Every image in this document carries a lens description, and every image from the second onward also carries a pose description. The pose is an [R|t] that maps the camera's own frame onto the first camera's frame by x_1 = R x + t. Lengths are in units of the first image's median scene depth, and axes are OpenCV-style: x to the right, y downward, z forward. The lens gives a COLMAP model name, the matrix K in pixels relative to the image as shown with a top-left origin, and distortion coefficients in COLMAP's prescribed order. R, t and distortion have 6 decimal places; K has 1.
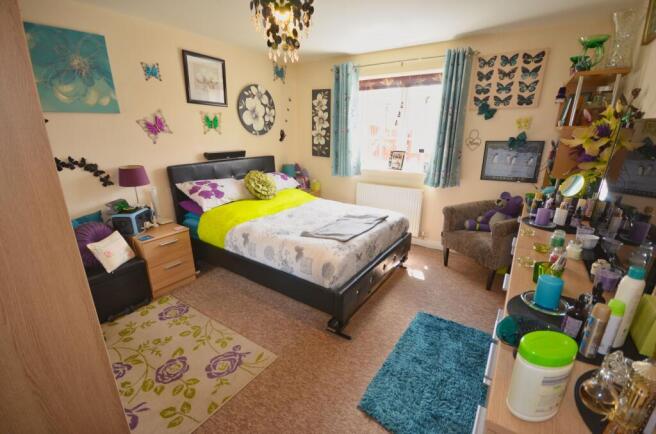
lens RADIAL K [[287.0, 0, 334.2], [0, 287.0, 220.6], [0, 0, 1]] dist [0.021009, -0.017687]
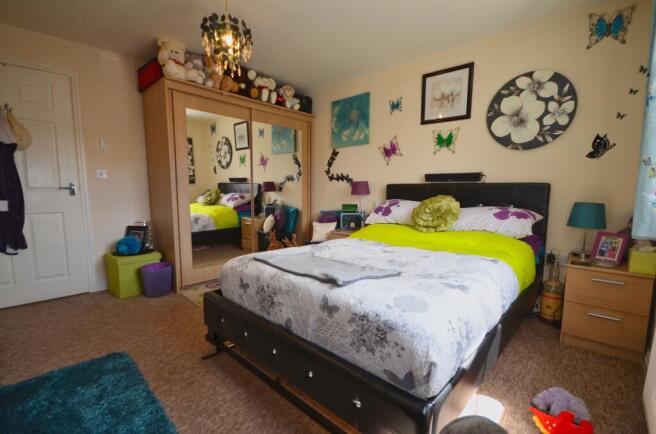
lens RADIAL K [[287.0, 0, 334.2], [0, 287.0, 220.6], [0, 0, 1]] dist [0.021009, -0.017687]
pose [[-0.161368, 0.102260, -0.981582, 0.518673], [-0.311575, 0.938468, 0.148990, -0.139419], [0.936419, 0.329879, -0.119577, 0.877602]]
